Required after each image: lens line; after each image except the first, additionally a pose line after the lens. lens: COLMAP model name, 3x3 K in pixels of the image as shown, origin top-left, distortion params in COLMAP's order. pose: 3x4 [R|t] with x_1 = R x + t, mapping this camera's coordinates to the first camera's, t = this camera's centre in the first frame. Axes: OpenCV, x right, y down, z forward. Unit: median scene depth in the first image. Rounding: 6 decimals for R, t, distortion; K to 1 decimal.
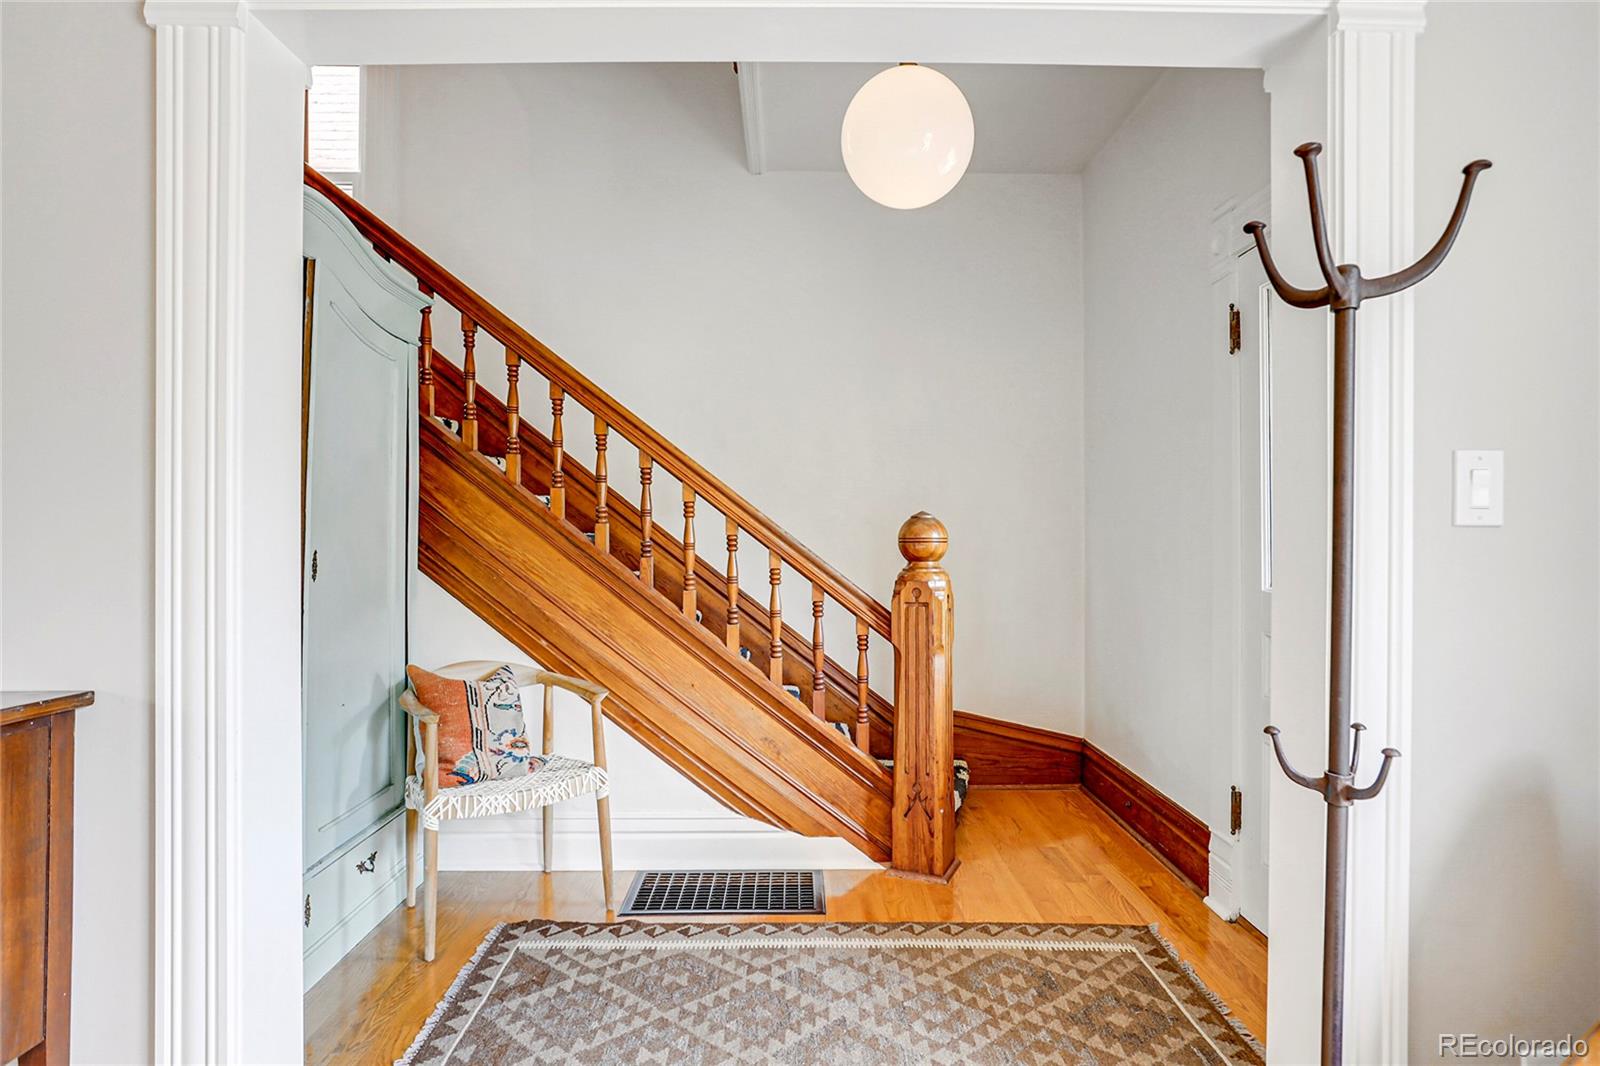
lens RADIAL K [[846.4, 0, 801.8], [0, 846.4, 533.2], [0, 0, 1]] dist [-0.005804, -0.000248]
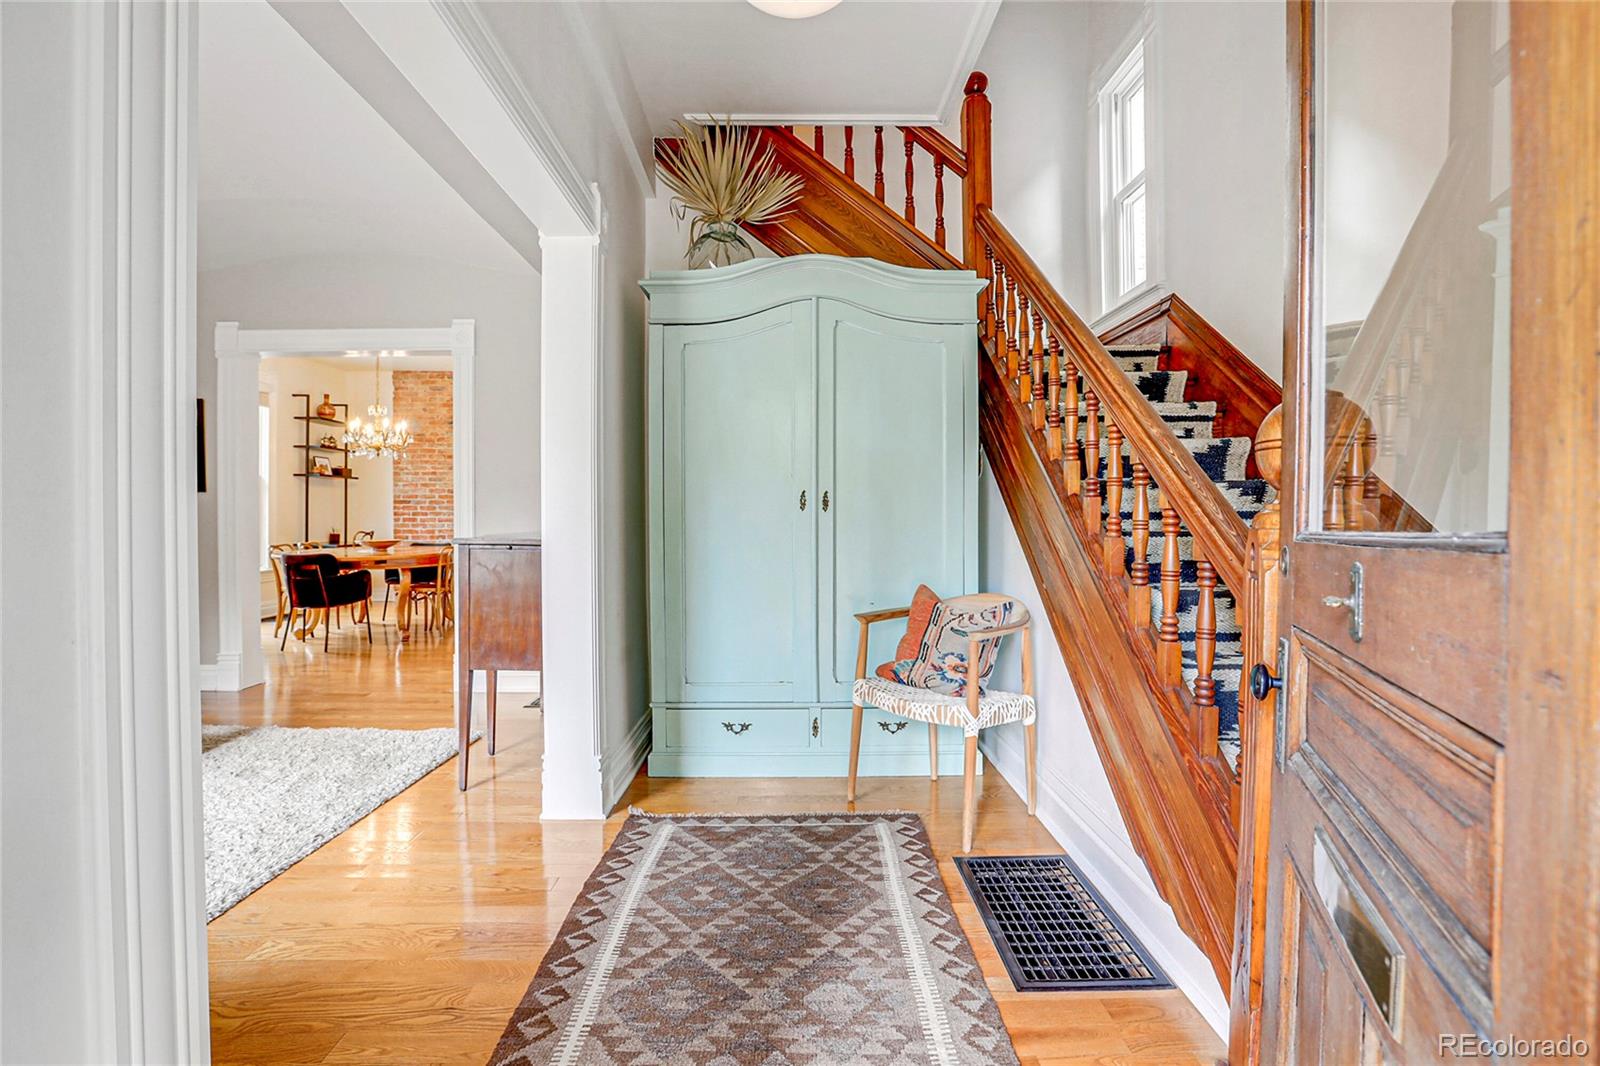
lens RADIAL K [[720.1, 0, 803.2], [0, 720.1, 516.7], [0, 0, 1]] dist [-0.040908, 0.009296]
pose [[0.008388, -0.010224, -0.999913, 0.678112], [0.000851, 0.999947, -0.010217, 0.071963], [0.999964, -0.000765, 0.008396, 0.905838]]
